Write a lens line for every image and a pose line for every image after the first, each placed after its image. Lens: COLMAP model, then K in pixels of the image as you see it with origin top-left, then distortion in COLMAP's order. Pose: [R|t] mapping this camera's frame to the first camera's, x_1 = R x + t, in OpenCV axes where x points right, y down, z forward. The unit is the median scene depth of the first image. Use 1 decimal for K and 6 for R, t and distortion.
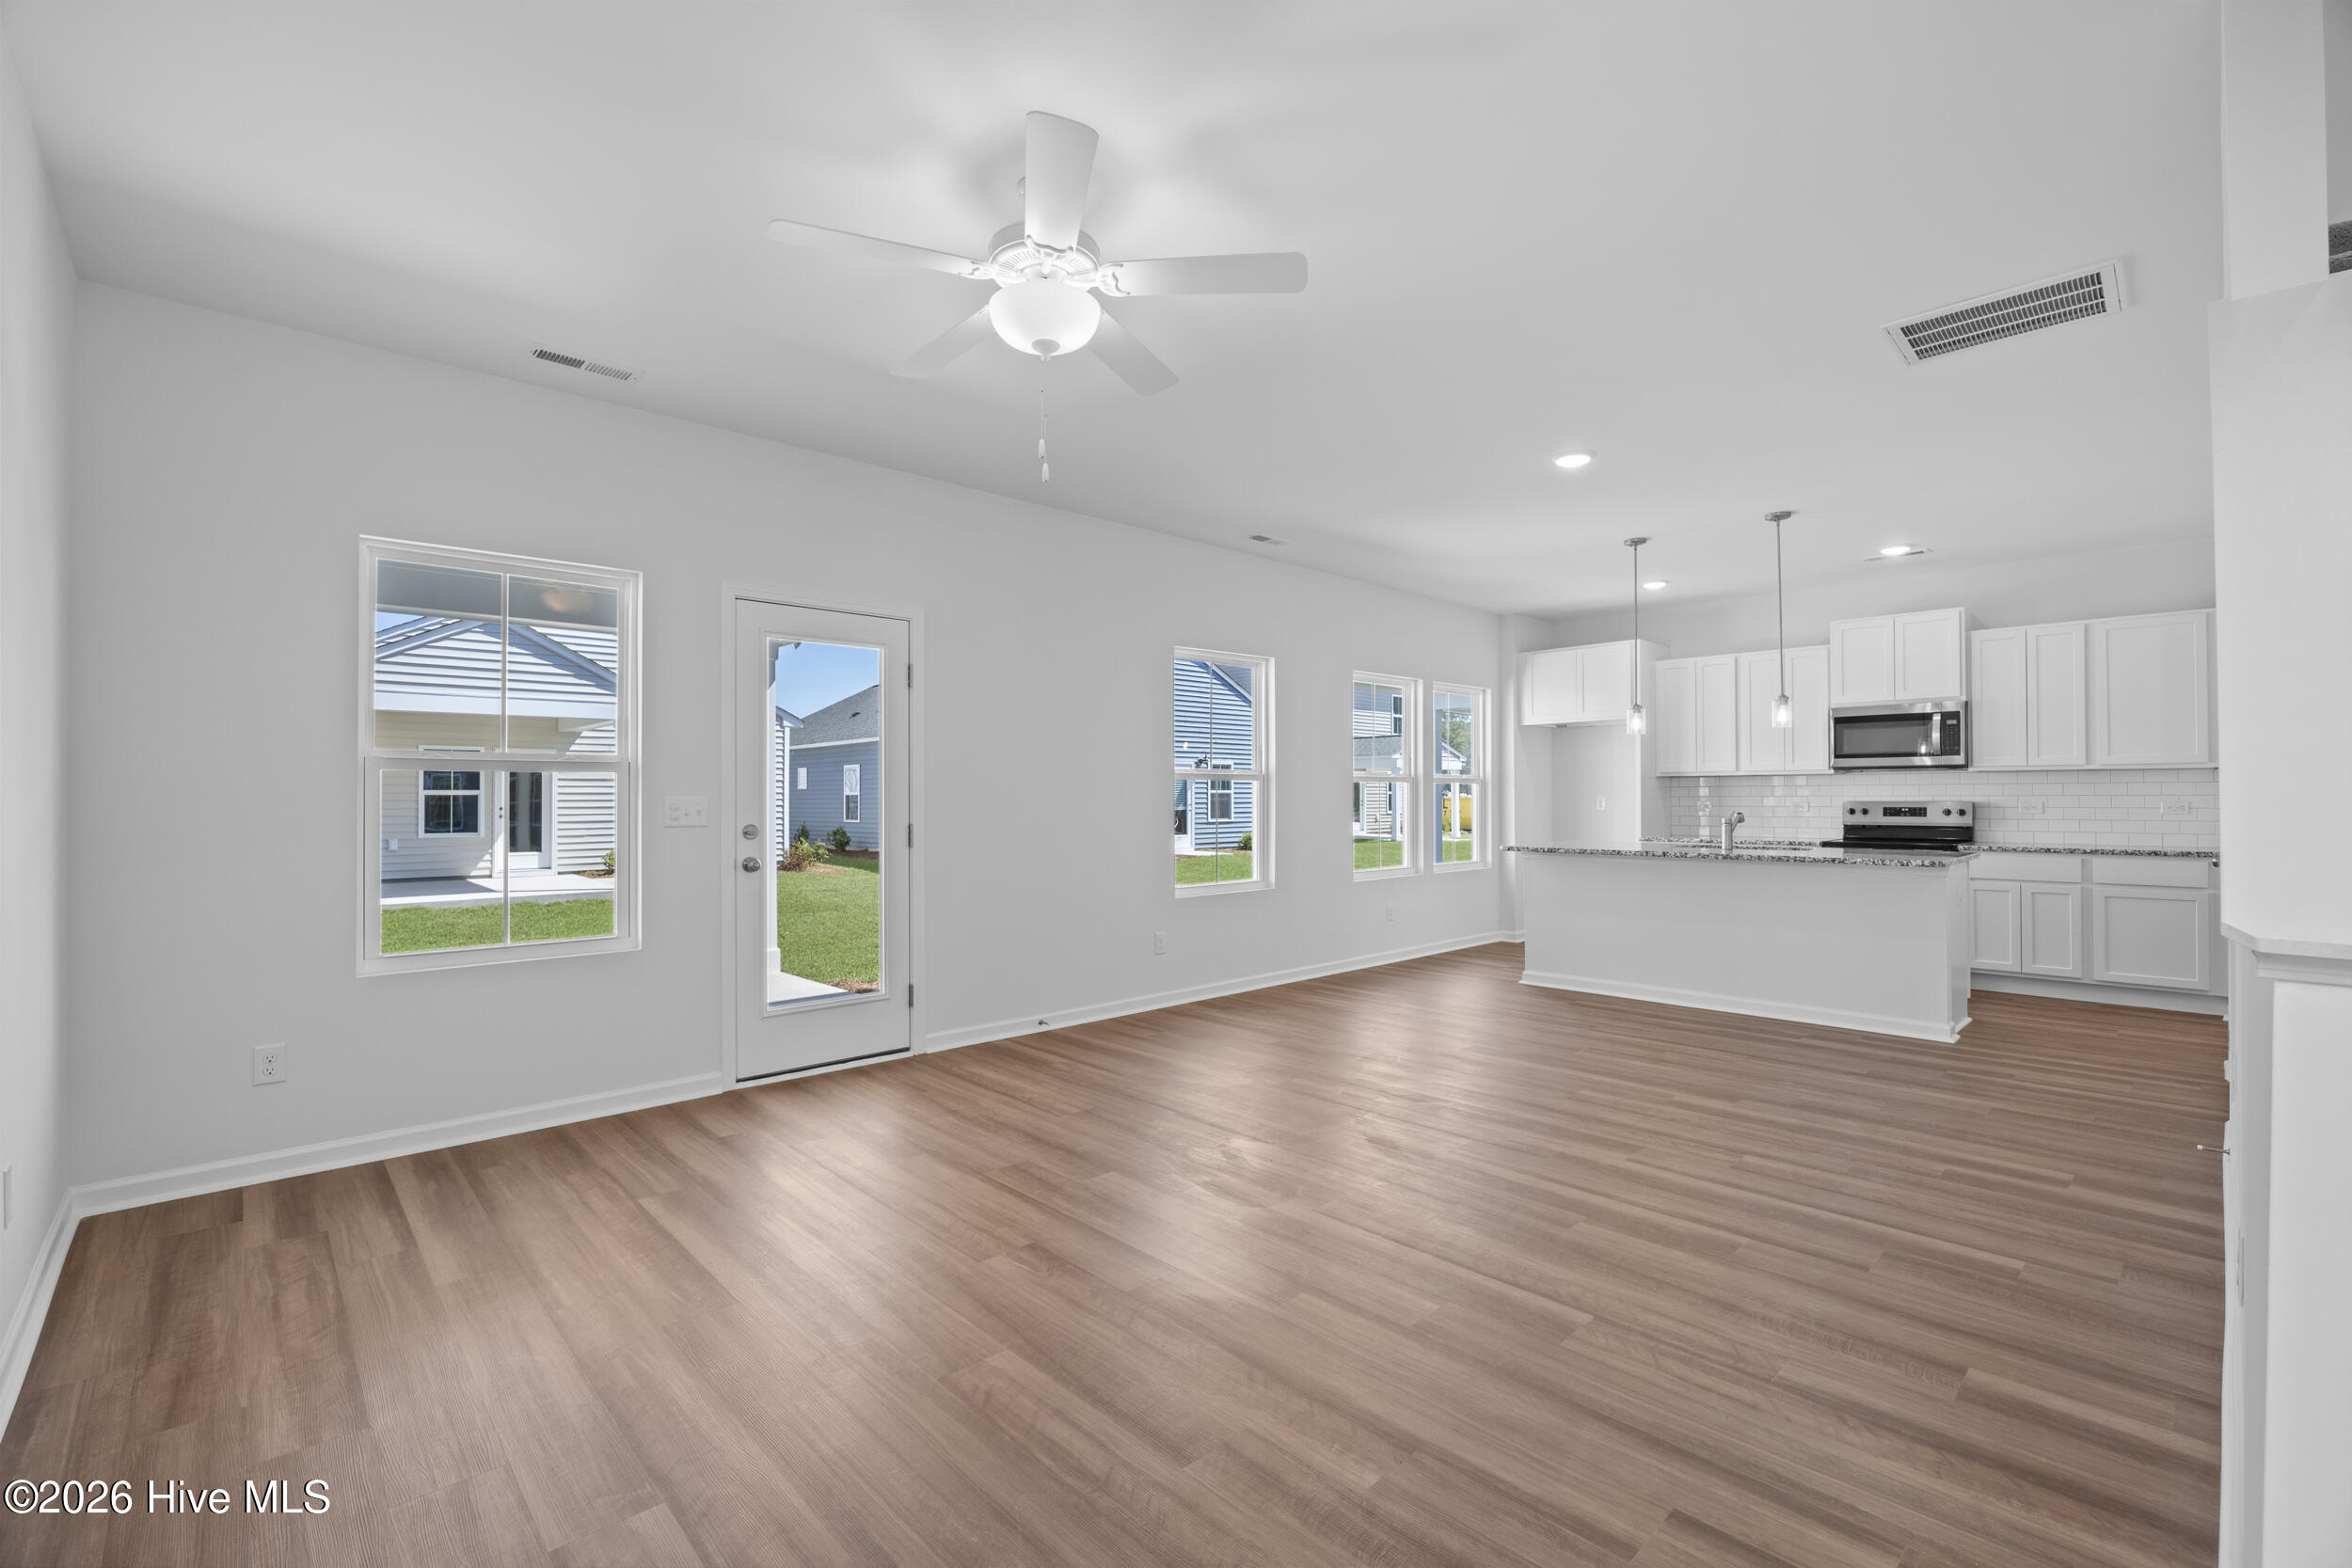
lens RADIAL K [[1015.7, 0, 1178.4], [0, 1015.7, 786.5], [0, 0, 1]] dist [-0.013711, -0.000056]
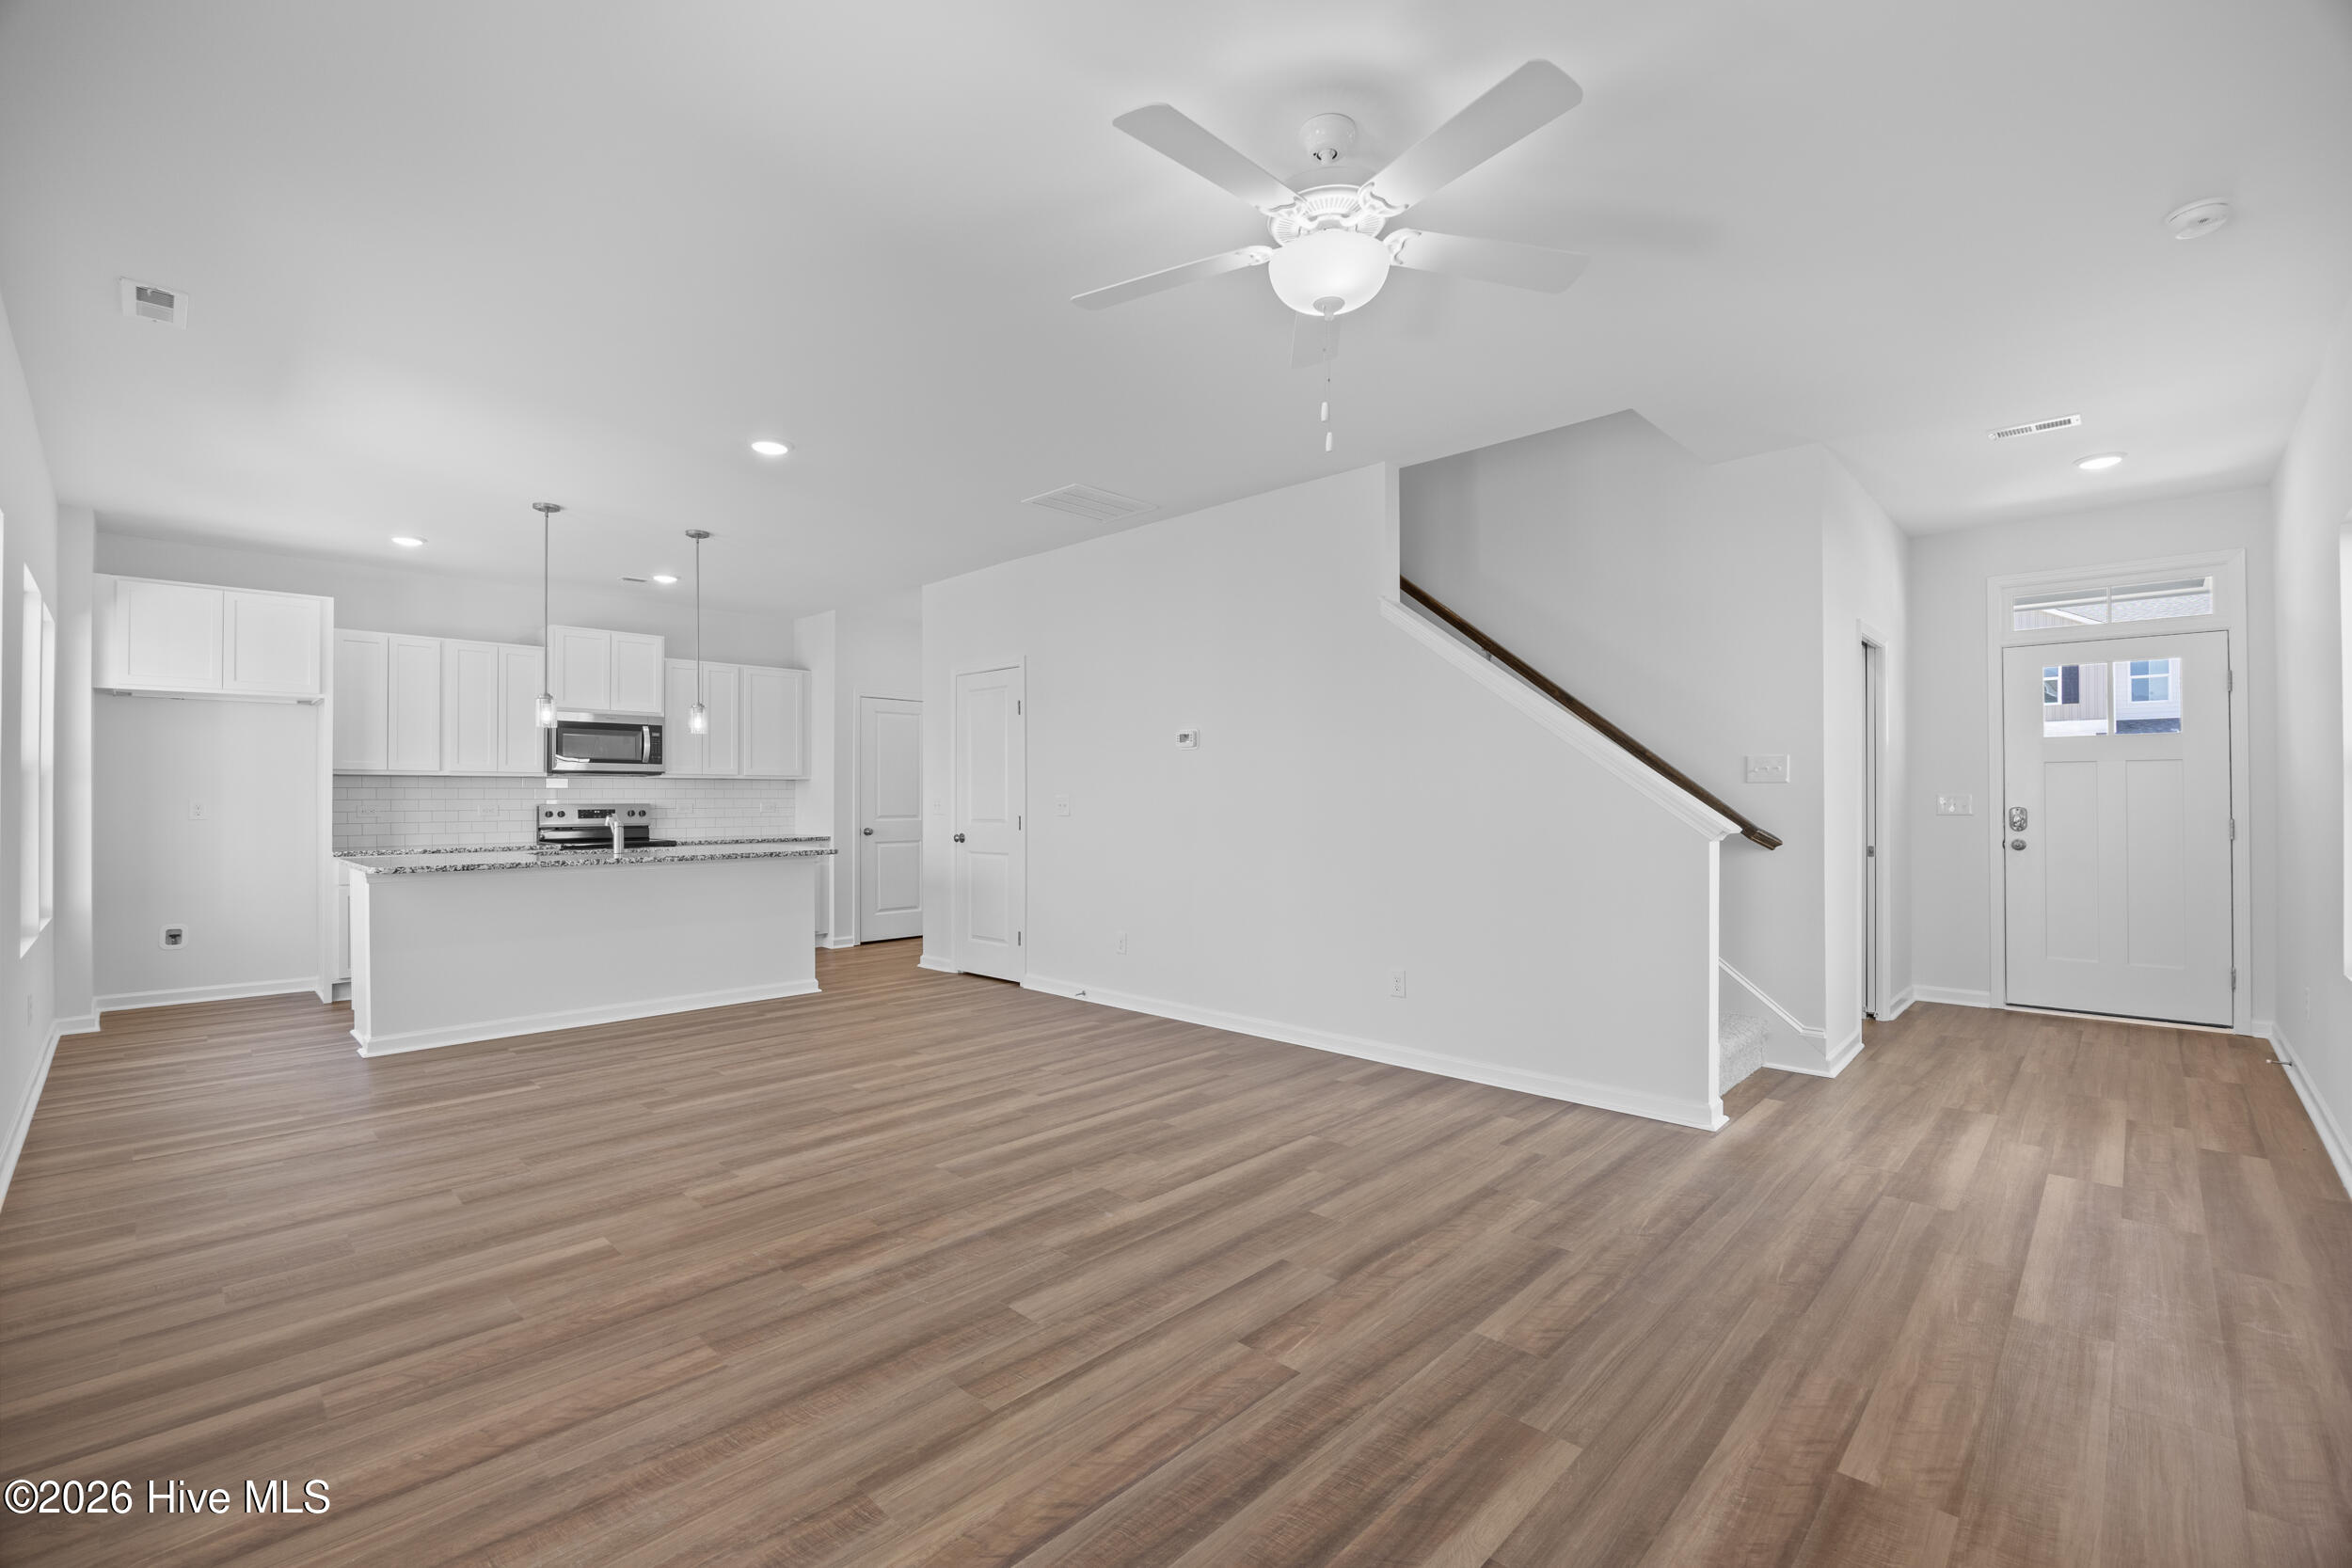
lens RADIAL K [[1015.7, 0, 1174.0], [0, 1015.7, 790.7], [0, 0, 1]] dist [-0.013711, -0.000056]
pose [[-0.044992, 0.010356, 0.998934, -0.613468], [-0.008442, 0.999907, -0.010746, 0.011062], [-0.998952, -0.008917, -0.044901, 0.699774]]
